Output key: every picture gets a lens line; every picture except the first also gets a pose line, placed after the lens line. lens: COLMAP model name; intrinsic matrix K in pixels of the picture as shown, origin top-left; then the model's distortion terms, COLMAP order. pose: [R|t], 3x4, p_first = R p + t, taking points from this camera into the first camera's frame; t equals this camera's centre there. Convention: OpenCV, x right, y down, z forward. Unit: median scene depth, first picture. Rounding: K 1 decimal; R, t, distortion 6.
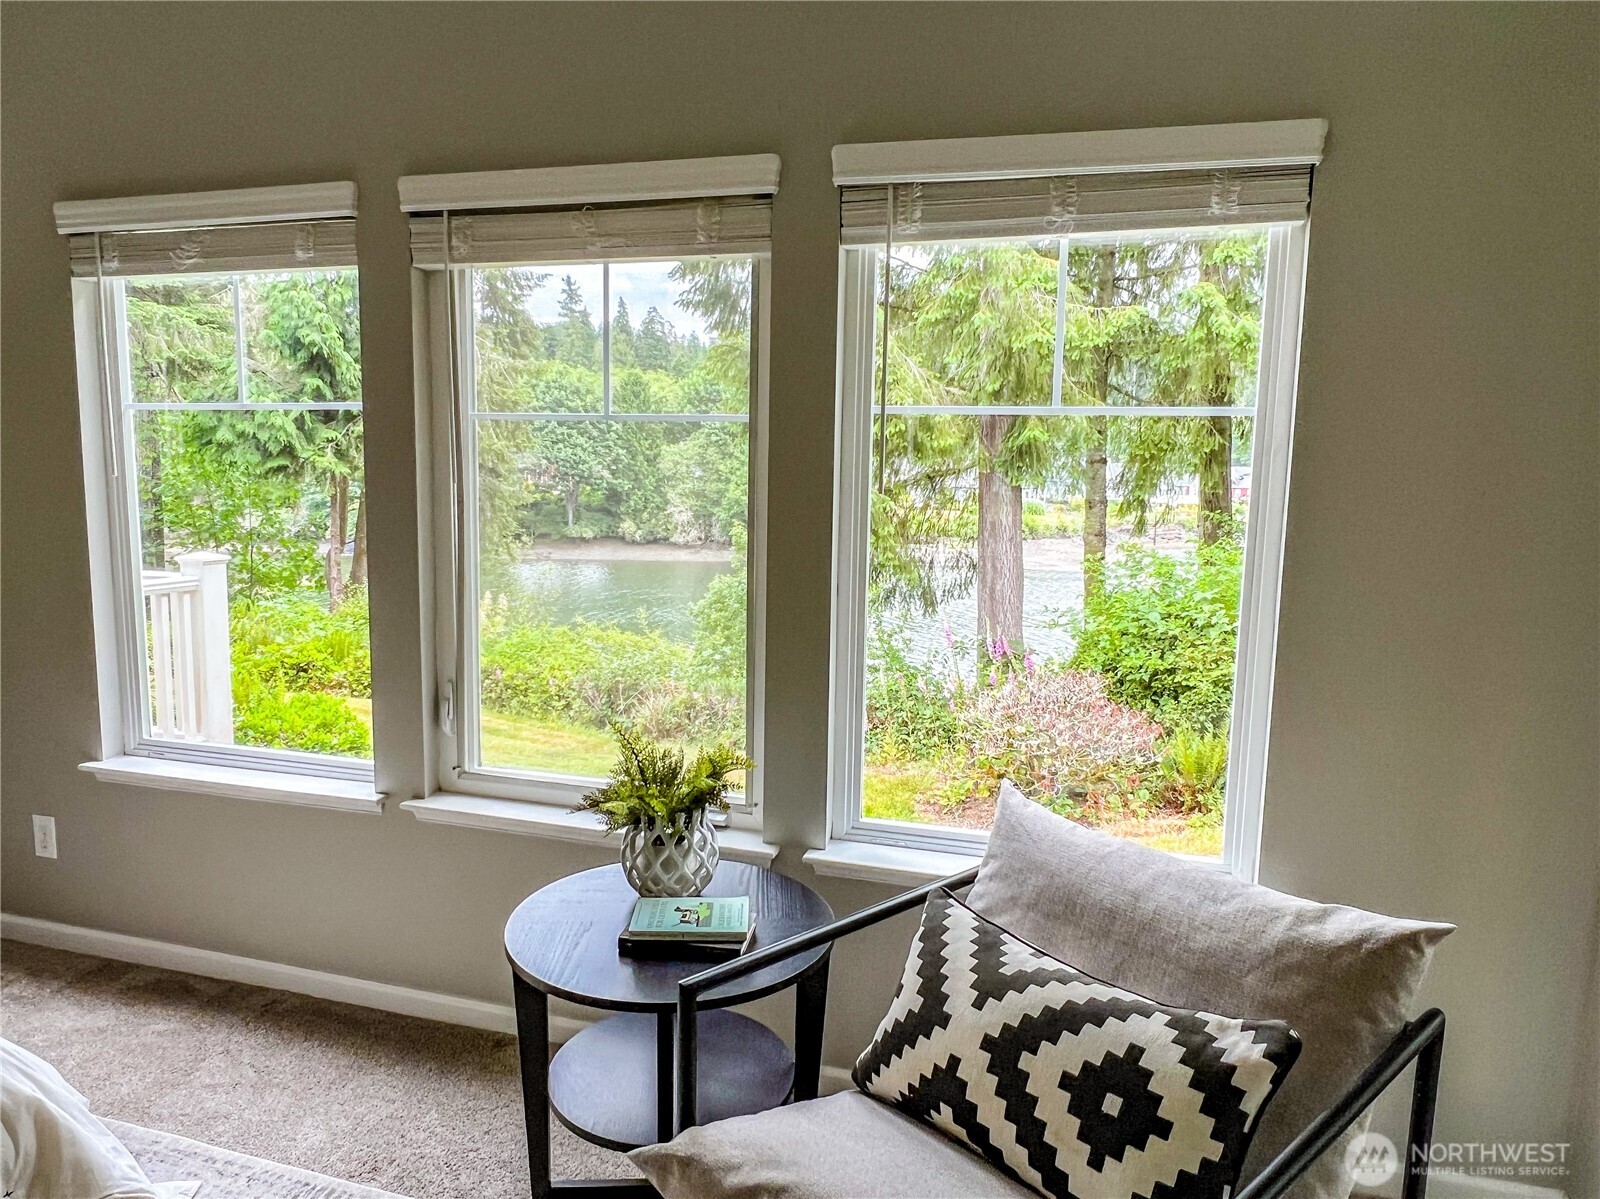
lens RADIAL K [[1047.5, 0, 786.9], [0, 1047.5, 602.1], [0, 0, 1]] dist [-0.002263, -0.003910]
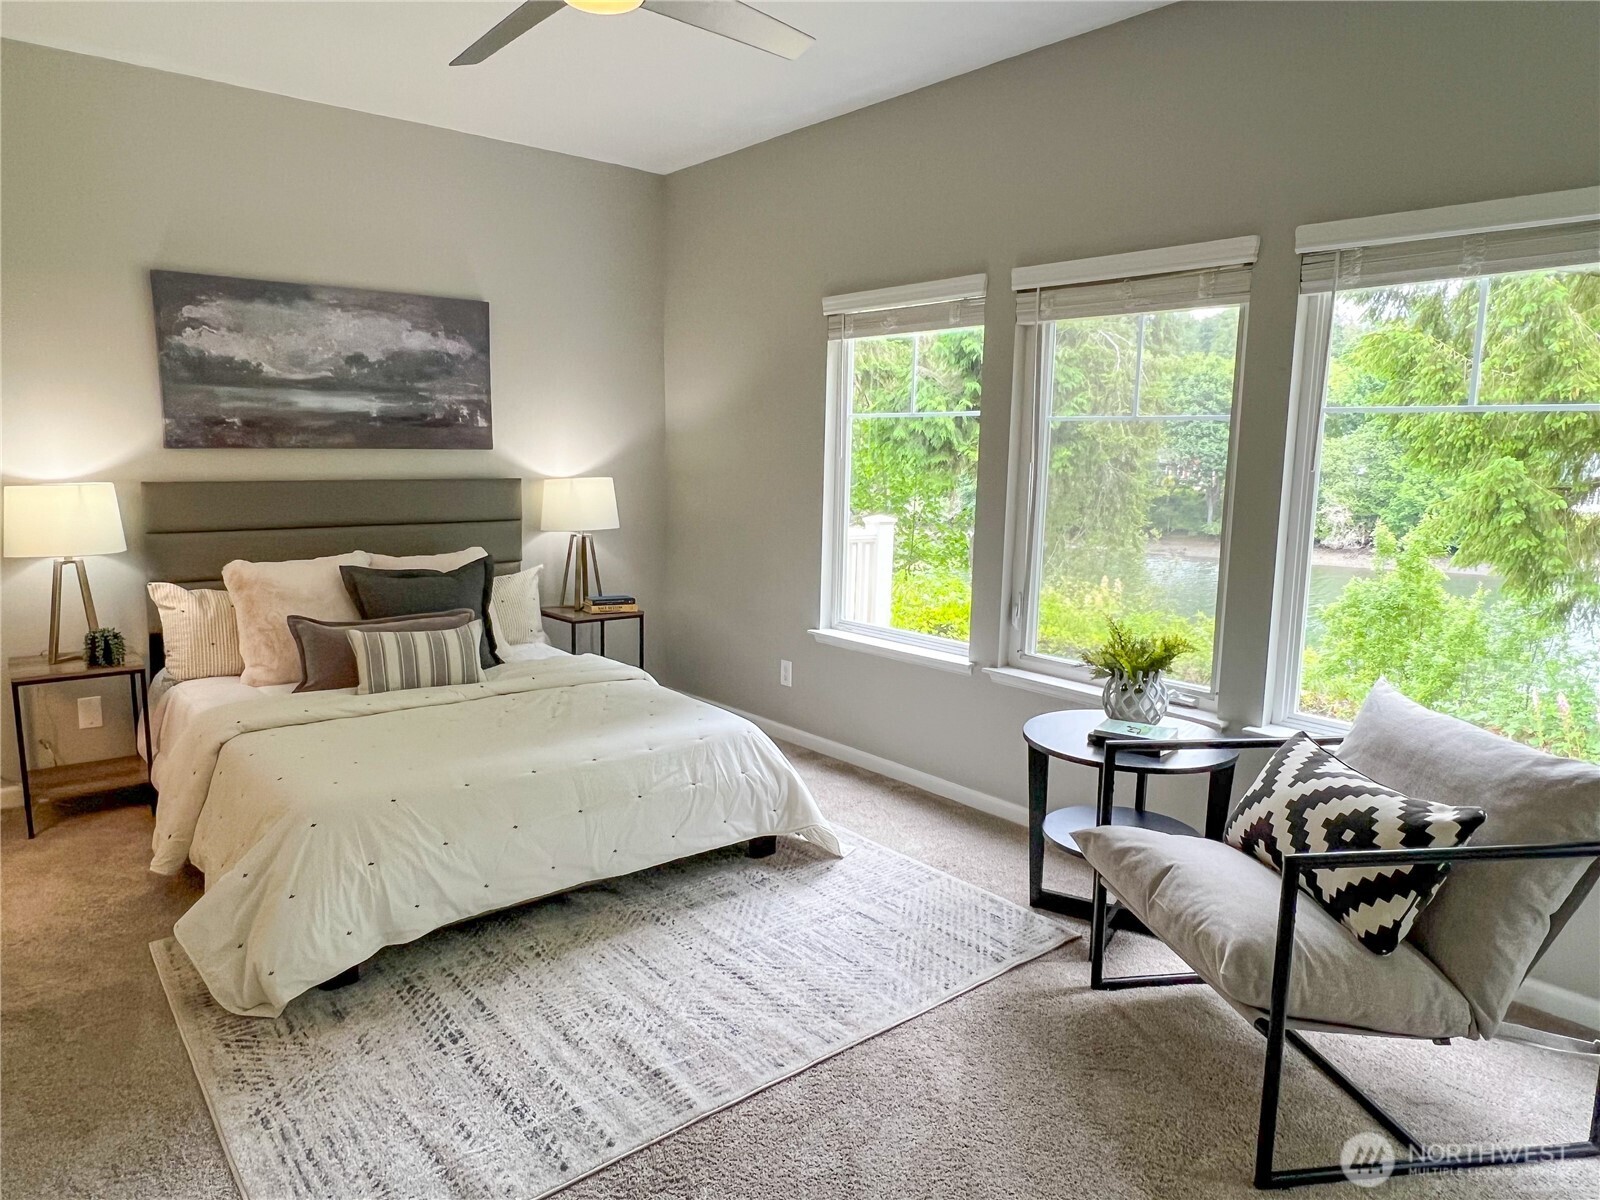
lens RADIAL K [[1047.5, 0, 786.9], [0, 1047.5, 602.6], [0, 0, 1]] dist [-0.002263, -0.003910]
pose [[0.828809, 0.080038, -0.553778, 0.238345], [-0.077326, 0.996604, 0.028312, 0.070624], [0.554163, 0.019356, 0.832183, -0.448484]]
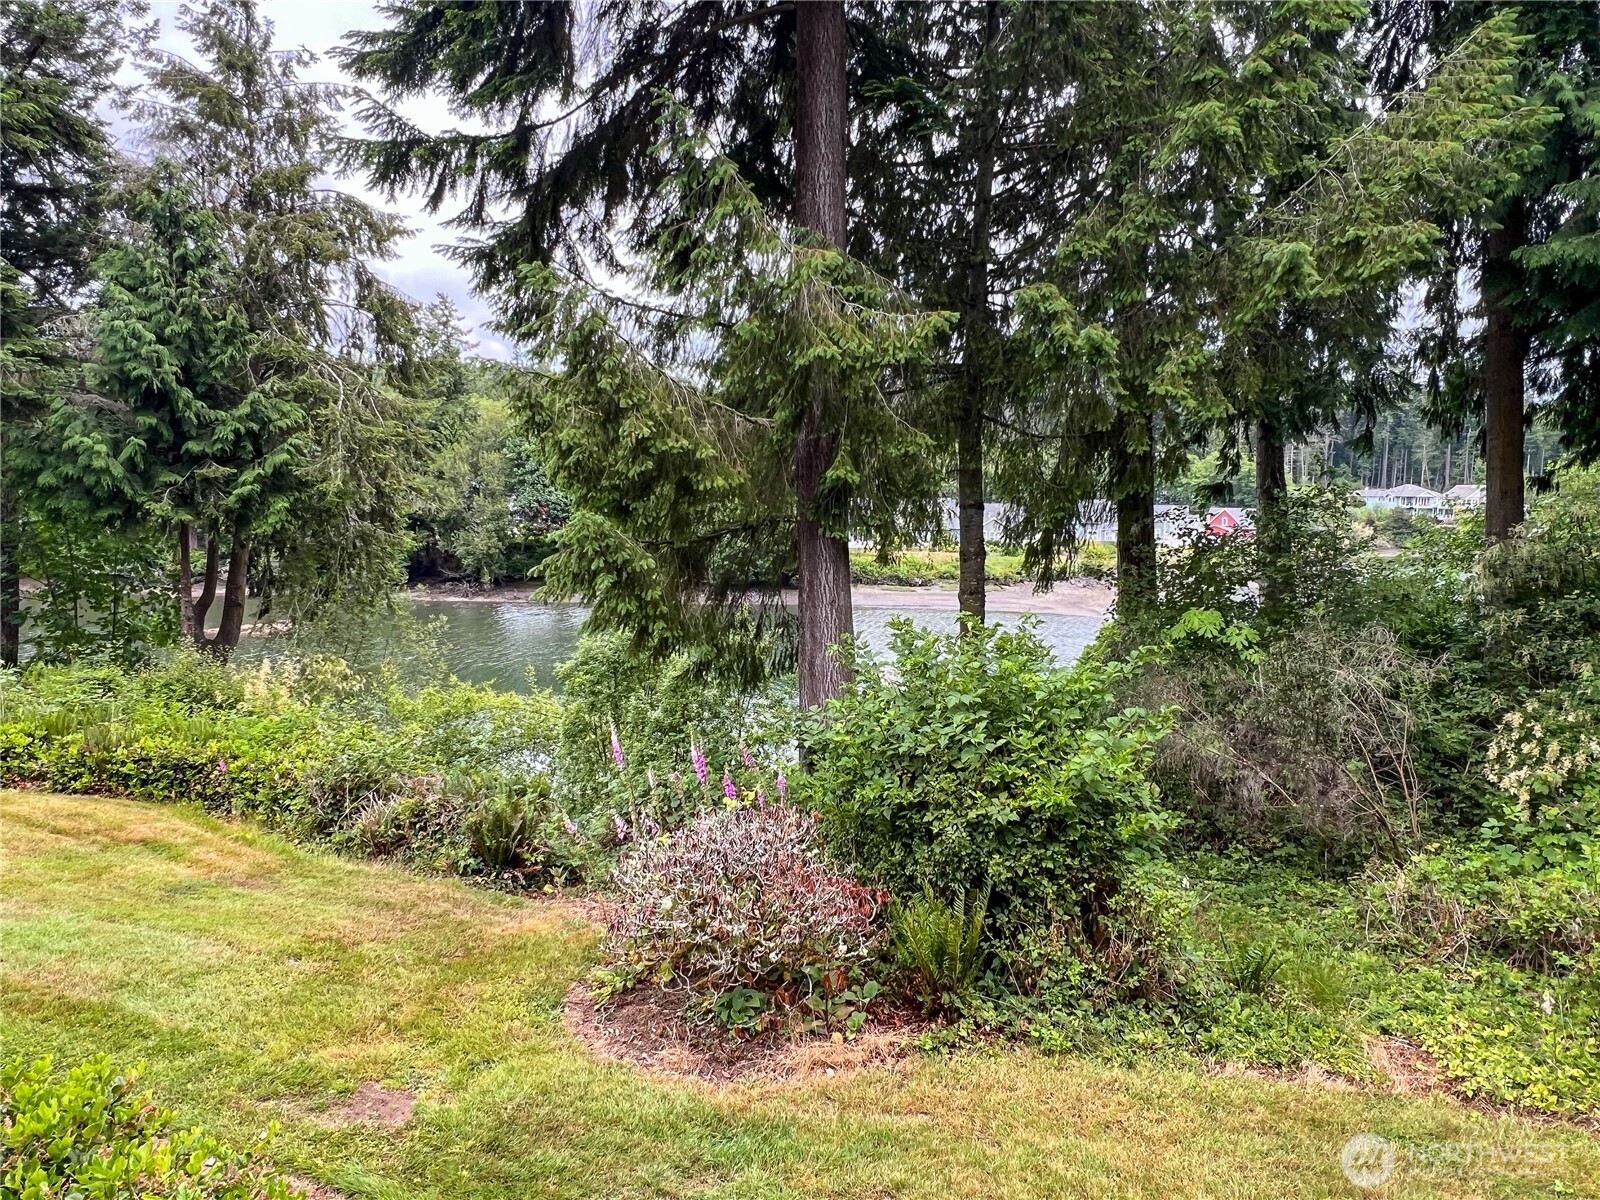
lens RADIAL K [[1015.6, 0, 800.0], [0, 1015.6, 600.0], [0, 0, 1]] dist [0.004113, -0.000356]
pose [[0.999713, -0.000909, -0.023933, 0.812626], [-0.000001, 0.999278, -0.037997, -0.126201], [0.023951, 0.037986, 0.998991, 0.823646]]
